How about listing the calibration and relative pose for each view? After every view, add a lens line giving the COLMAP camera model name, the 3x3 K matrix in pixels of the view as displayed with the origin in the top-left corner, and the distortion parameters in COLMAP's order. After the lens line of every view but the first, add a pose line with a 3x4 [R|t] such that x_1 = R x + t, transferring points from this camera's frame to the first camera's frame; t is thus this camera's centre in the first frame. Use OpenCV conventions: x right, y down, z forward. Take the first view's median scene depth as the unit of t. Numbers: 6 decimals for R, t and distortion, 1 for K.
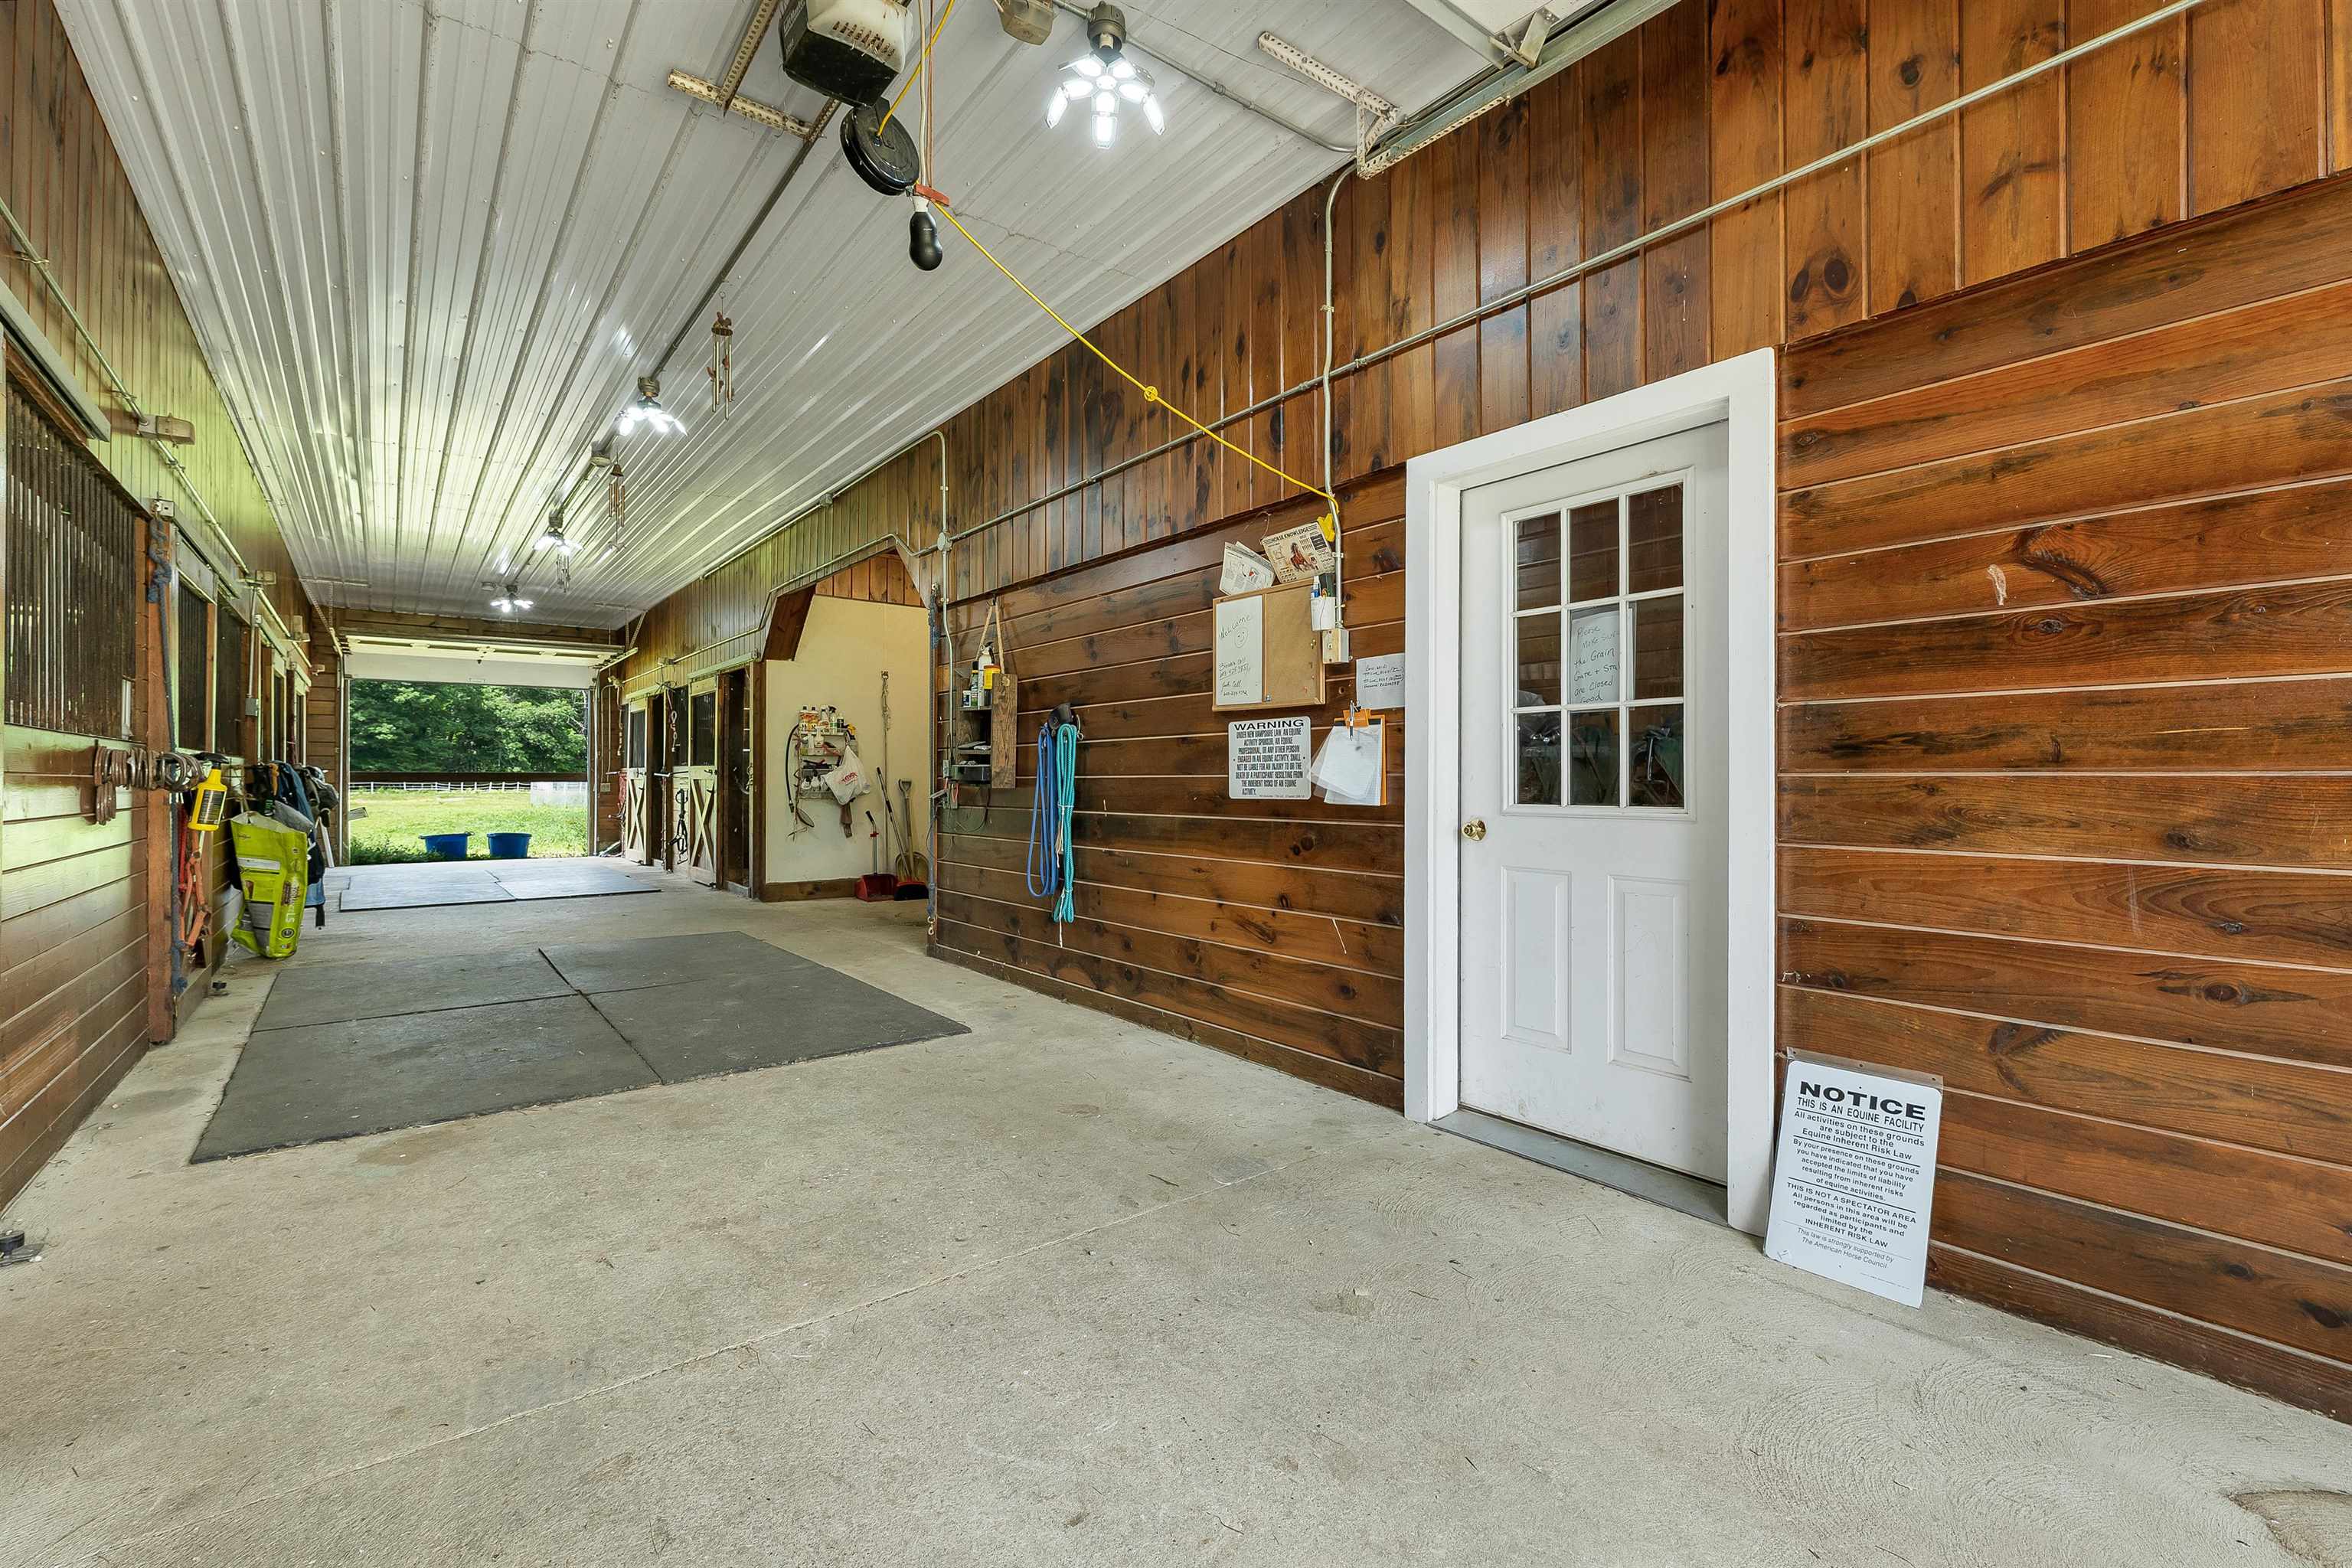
lens RADIAL K [[1014.4, 0, 1176.0], [0, 1014.4, 784.0], [0, 0, 1]] dist [0.002408, 0.000269]
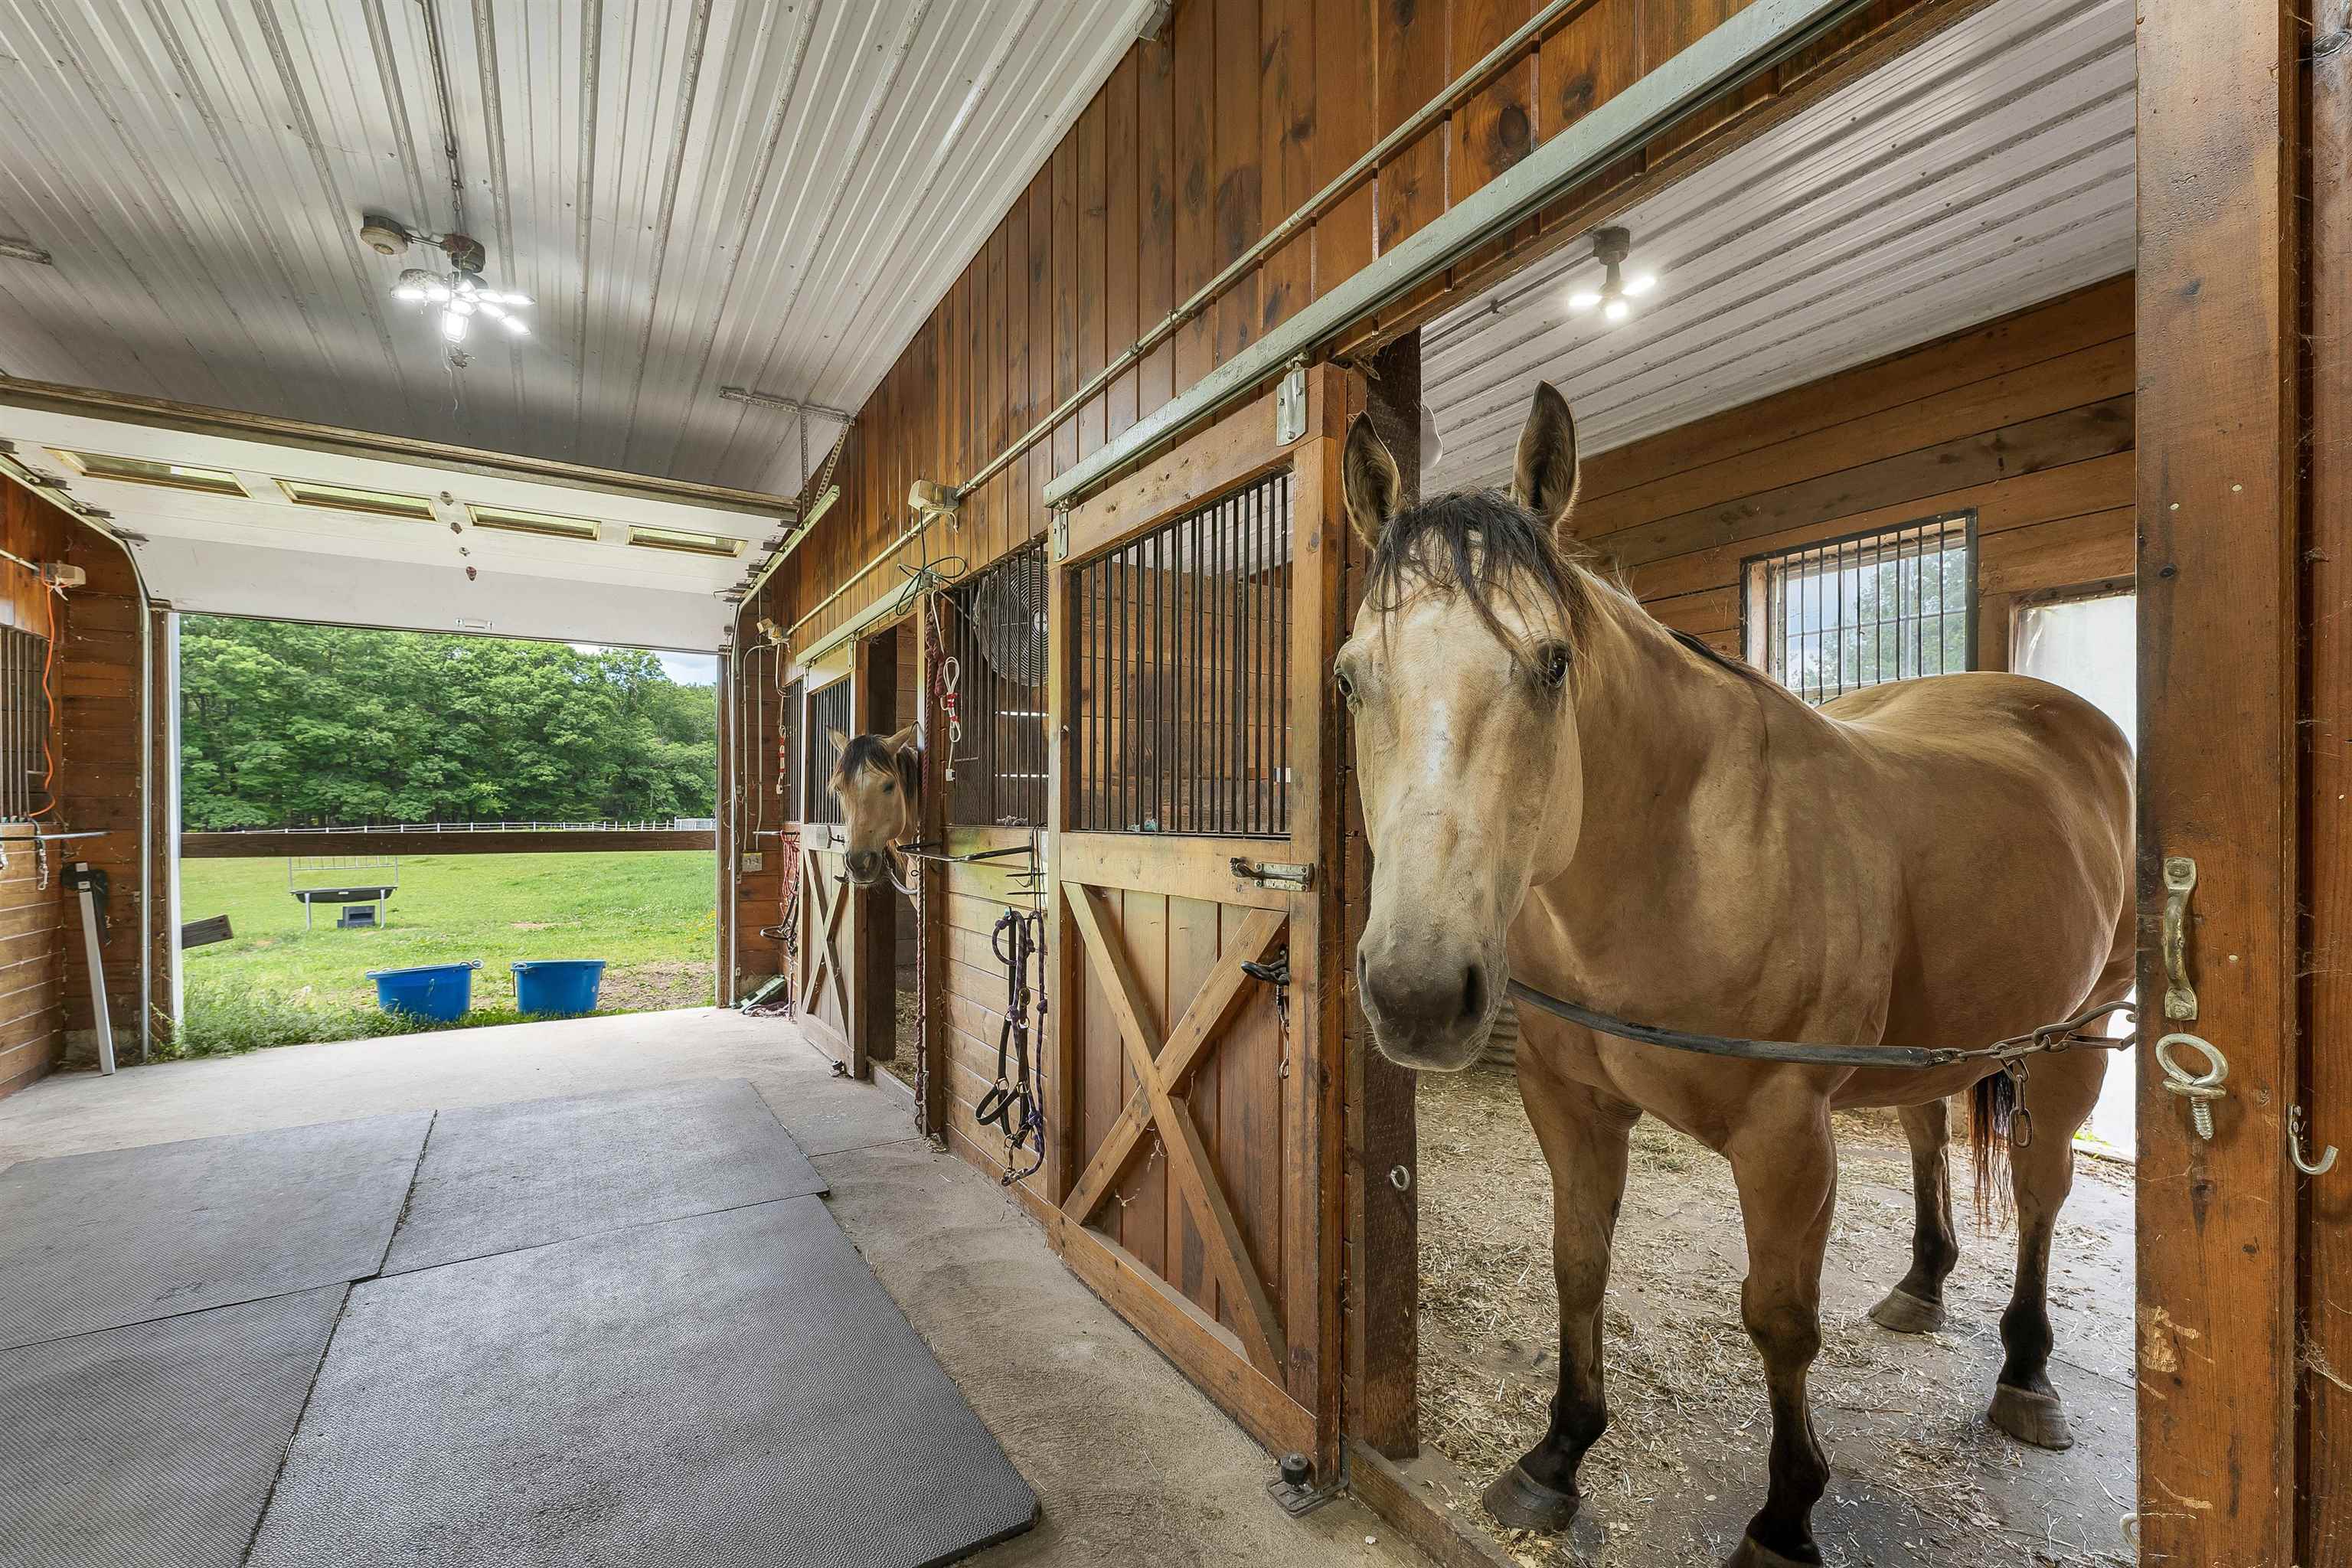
lens RADIAL K [[974.4, 0, 1168.2], [0, 974.4, 814.5], [0, 0, 1]] dist [-0.000507, -0.000035]
pose [[0.994287, -0.004024, -0.106666, -0.334861], [0.003452, 0.999979, -0.005552, -0.016226], [0.106686, 0.005152, 0.994279, 0.593988]]
